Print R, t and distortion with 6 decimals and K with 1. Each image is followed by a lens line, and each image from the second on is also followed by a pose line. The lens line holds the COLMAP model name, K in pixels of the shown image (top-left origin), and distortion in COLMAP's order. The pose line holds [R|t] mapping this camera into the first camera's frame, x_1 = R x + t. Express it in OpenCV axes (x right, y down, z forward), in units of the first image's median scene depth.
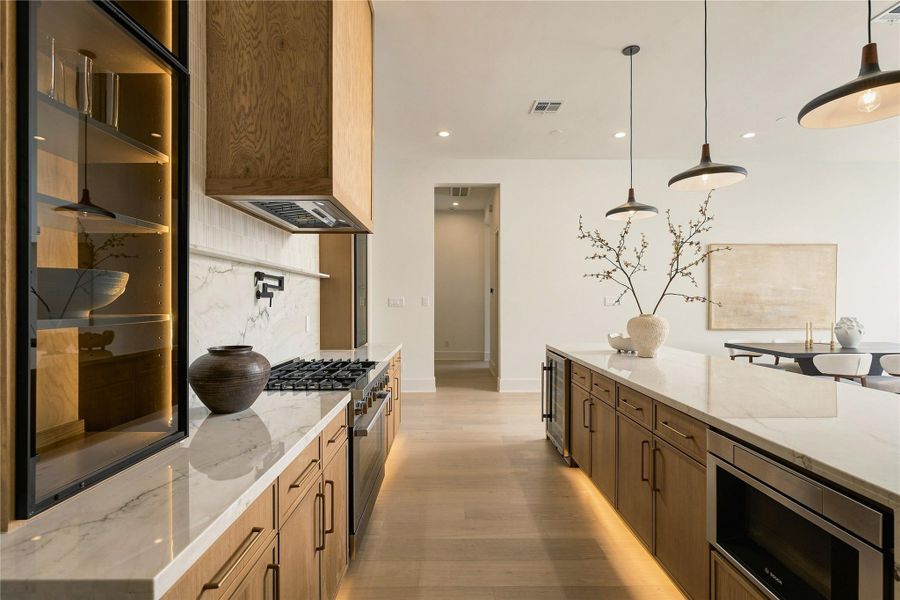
lens RADIAL K [[407.7, 0, 451.2], [0, 407.7, 300.8], [0, 0, 1]] dist [-0.002047, 0.000342]
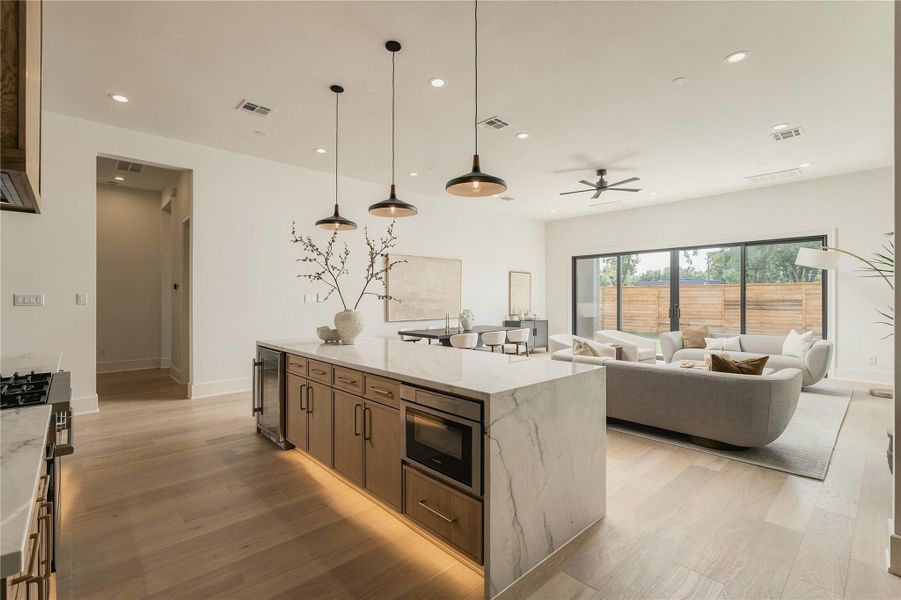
lens RADIAL K [[408.1, 0, 451.7], [0, 408.1, 300.8], [0, 0, 1]] dist [-0.002047, 0.000342]
pose [[0.740828, -0.003082, 0.671688, -0.113599], [-0.000987, 0.999983, 0.005678, -0.000441], [-0.671694, -0.004869, 0.740813, -0.113444]]
